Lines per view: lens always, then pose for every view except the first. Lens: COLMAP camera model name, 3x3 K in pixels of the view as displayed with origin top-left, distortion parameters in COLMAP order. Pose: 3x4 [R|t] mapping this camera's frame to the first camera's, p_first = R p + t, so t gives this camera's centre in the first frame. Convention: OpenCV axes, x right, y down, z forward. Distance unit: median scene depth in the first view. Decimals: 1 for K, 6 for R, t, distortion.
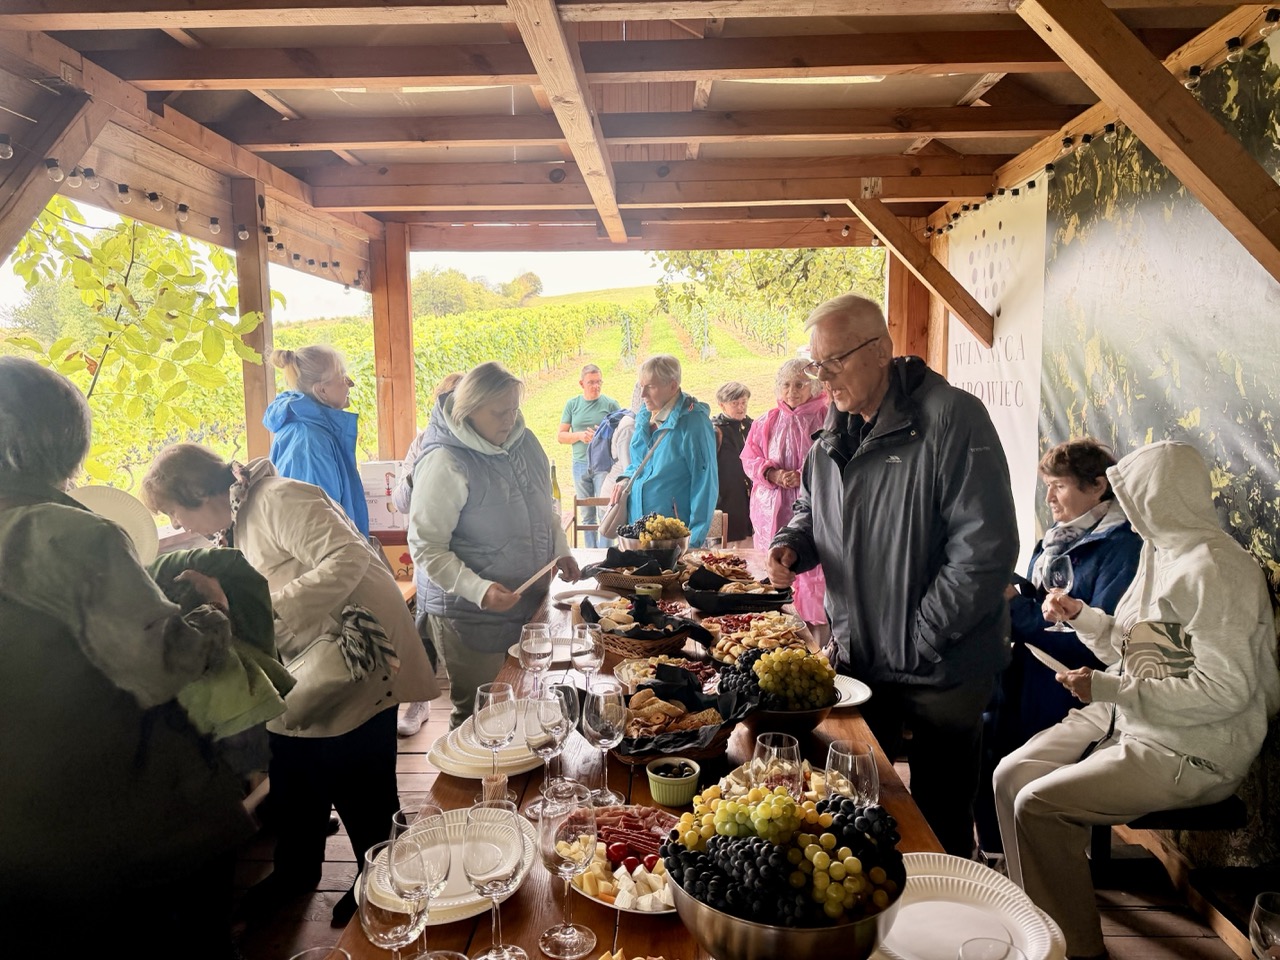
lens RADIAL K [[919.1, 0, 633.5], [0, 919.1, 480.2], [0, 0, 1]] dist [0.013140, -0.009890]
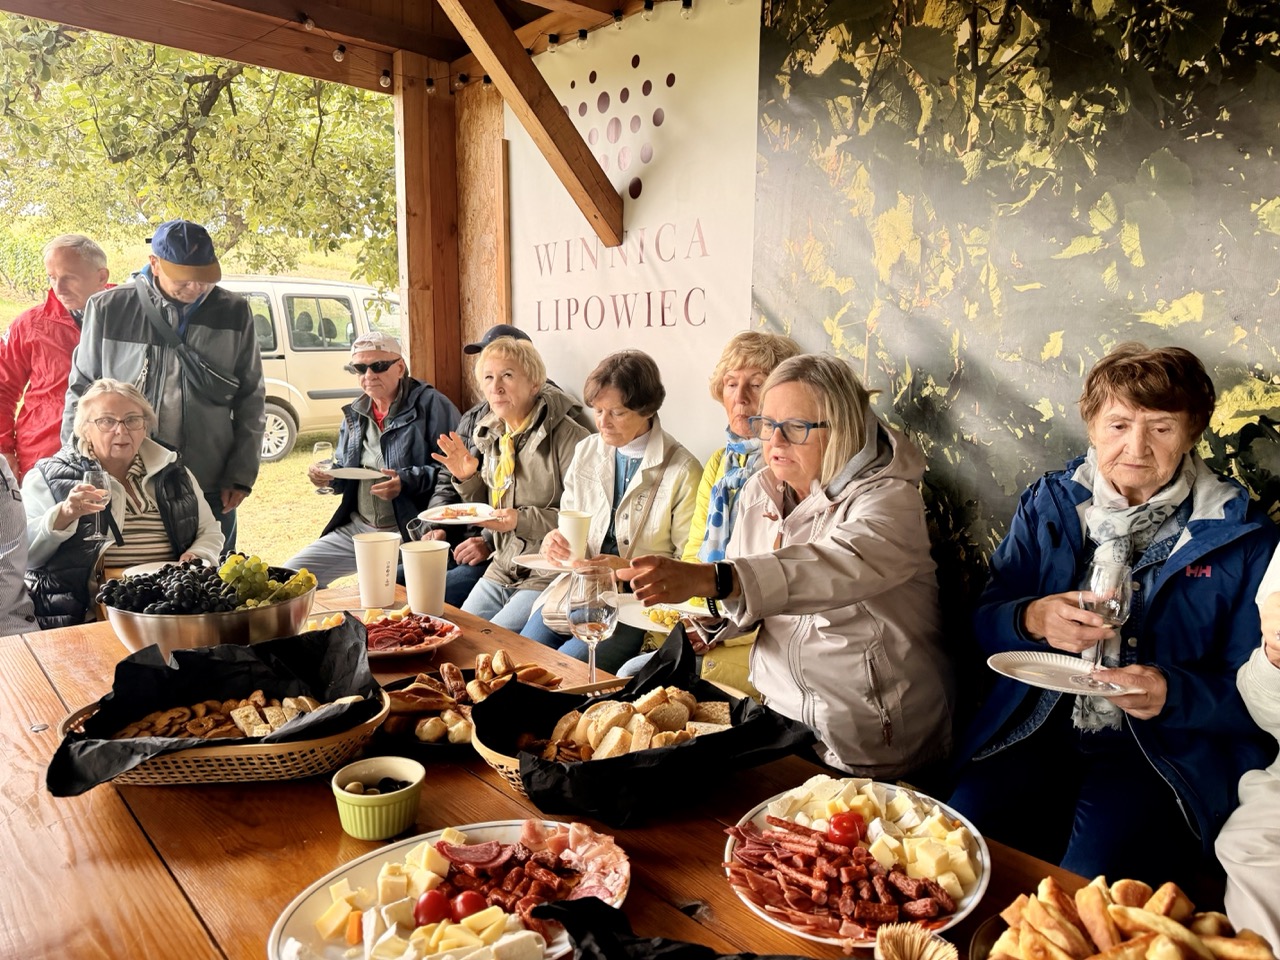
lens RADIAL K [[919.1, 0, 633.5], [0, 919.1, 480.2], [0, 0, 1]] dist [0.013140, -0.009890]
pose [[0.730738, -0.068955, 0.679167, -0.072620], [0.050402, 0.997620, 0.047057, 0.002134], [-0.680795, -0.000155, 0.732474, 0.398846]]
